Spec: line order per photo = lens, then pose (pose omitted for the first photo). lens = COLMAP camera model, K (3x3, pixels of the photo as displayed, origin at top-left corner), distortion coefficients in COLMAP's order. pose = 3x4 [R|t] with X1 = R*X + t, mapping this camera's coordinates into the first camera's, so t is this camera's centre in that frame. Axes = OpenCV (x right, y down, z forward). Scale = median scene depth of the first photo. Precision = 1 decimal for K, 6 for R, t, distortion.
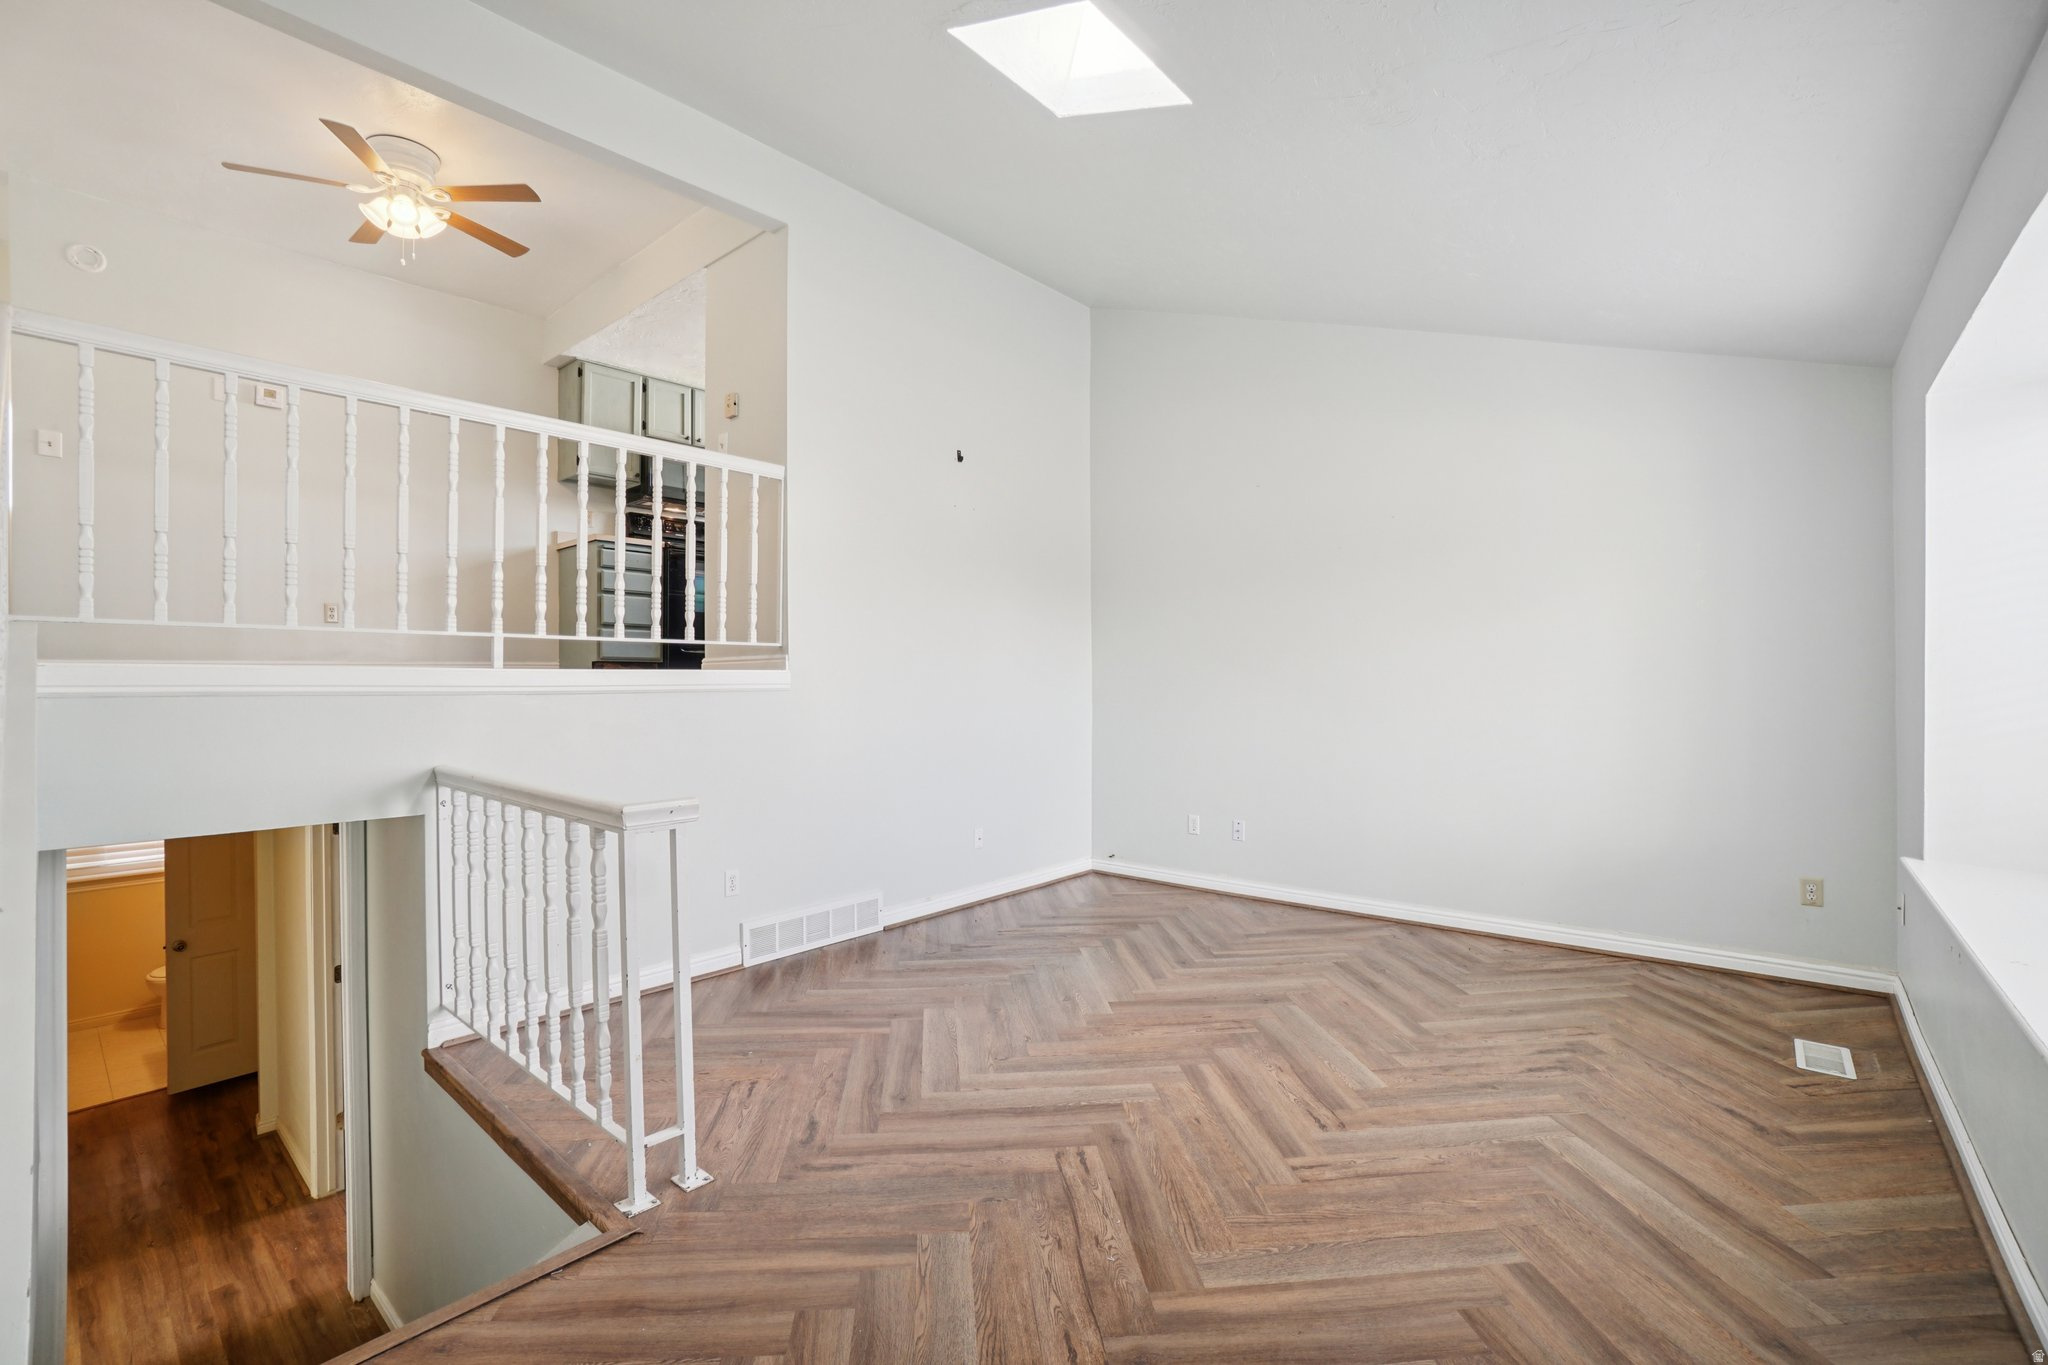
lens RADIAL K [[906.8, 0, 1024.9], [0, 906.8, 686.4], [0, 0, 1]] dist [-0.001915, 0.002201]
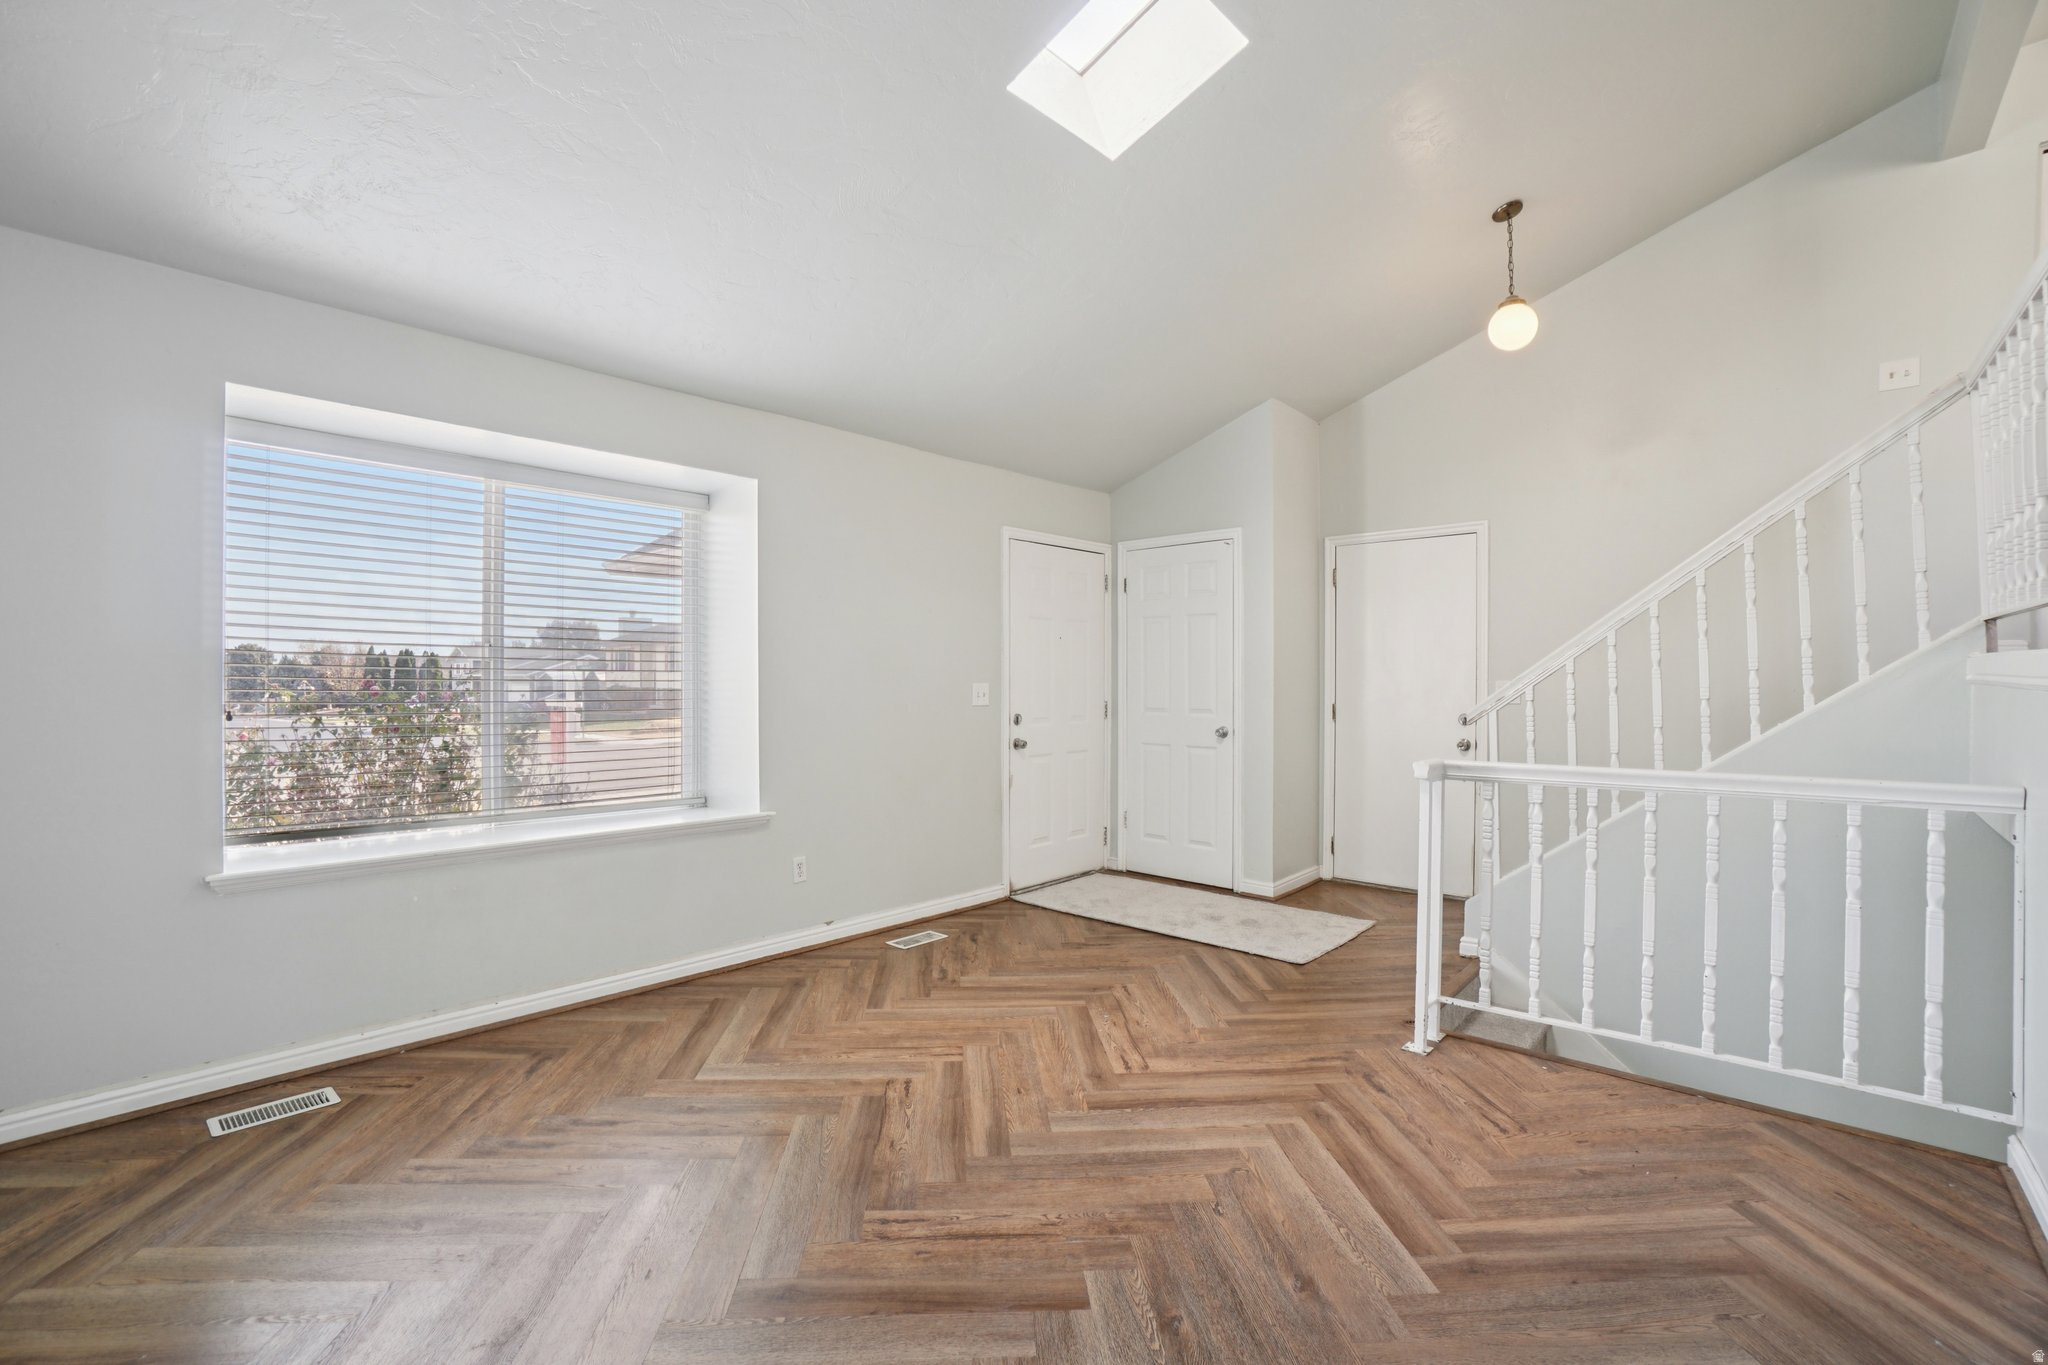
lens RADIAL K [[906.8, 0, 1023.9], [0, 906.8, 677.8], [0, 0, 1]] dist [-0.001915, 0.002201]
pose [[-0.999738, 0.001413, 0.022842, 0.162559], [0.001526, 0.999987, 0.004944, -0.008207], [-0.022835, 0.004978, -0.999727, 2.088084]]
